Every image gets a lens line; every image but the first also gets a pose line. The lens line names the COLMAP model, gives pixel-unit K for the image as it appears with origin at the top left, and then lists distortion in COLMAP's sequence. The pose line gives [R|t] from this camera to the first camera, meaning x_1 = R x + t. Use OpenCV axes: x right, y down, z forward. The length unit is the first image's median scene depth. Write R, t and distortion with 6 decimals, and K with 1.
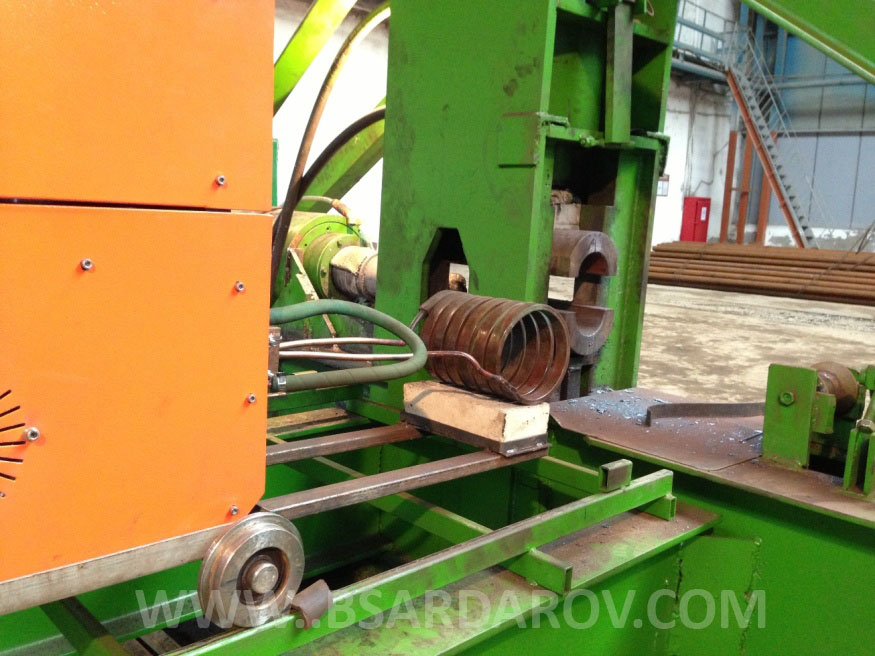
lens RADIAL K [[831.4, 0, 437.6], [0, 831.4, 330.9], [0, 0, 1]] dist [0.037282, 0.000000]
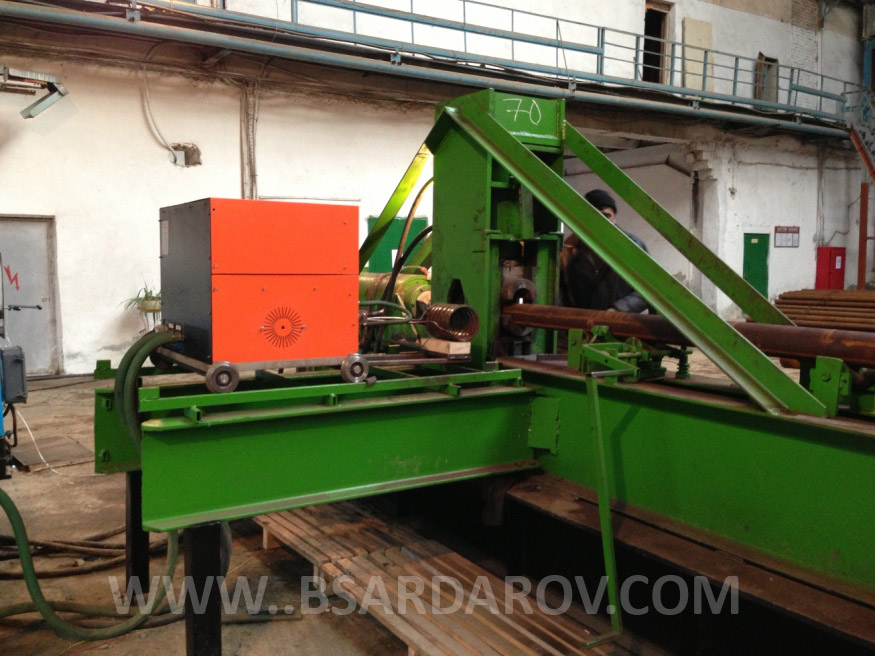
lens RADIAL K [[831.4, 0, 437.6], [0, 831.4, 326.0], [0, 0, 1]] dist [0.037282, 0.000000]
pose [[0.979677, -0.021779, -0.199398, 0.044617], [0.006269, 0.996927, -0.078086, 0.019190], [0.200486, 0.075249, 0.976802, -0.129483]]
